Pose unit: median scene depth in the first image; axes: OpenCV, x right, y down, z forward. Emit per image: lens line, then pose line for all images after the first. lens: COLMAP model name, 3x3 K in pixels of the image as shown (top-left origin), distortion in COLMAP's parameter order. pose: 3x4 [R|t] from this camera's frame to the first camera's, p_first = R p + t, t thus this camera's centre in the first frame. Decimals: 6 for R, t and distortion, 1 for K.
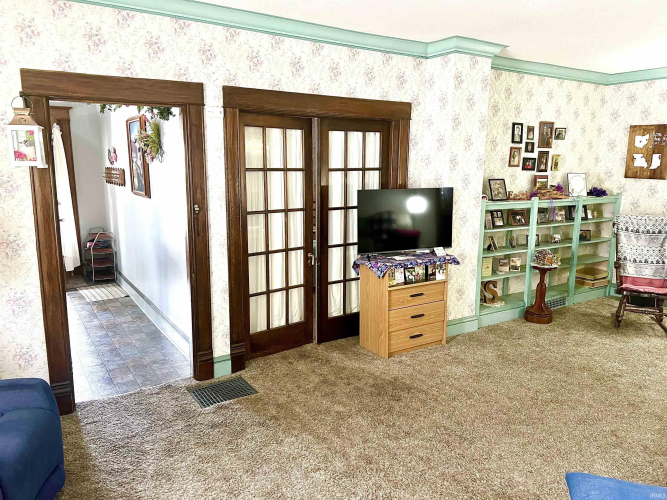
lens RADIAL K [[493.6, 0, 332.4], [0, 493.6, 254.3], [0, 0, 1]] dist [0.039246, -0.053353]
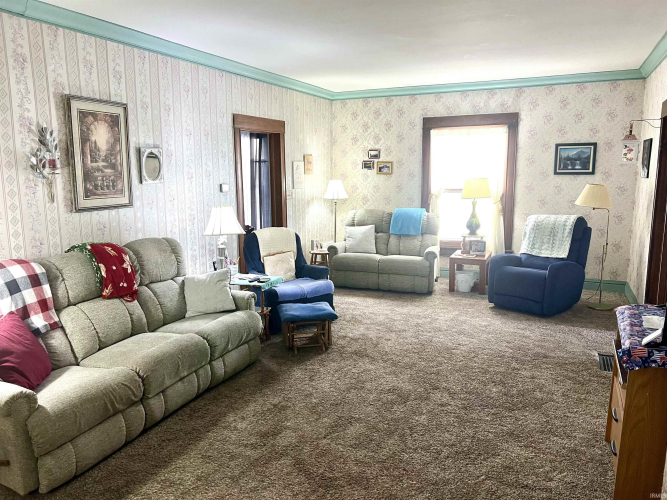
lens RADIAL K [[493.6, 0, 334.2], [0, 493.6, 254.3], [0, 0, 1]] dist [0.039246, -0.053353]
pose [[-0.831098, 0.104061, -0.546303, 0.601937], [-0.094880, 0.941403, 0.323663, -0.169153], [0.547972, 0.320829, -0.772525, 0.961125]]
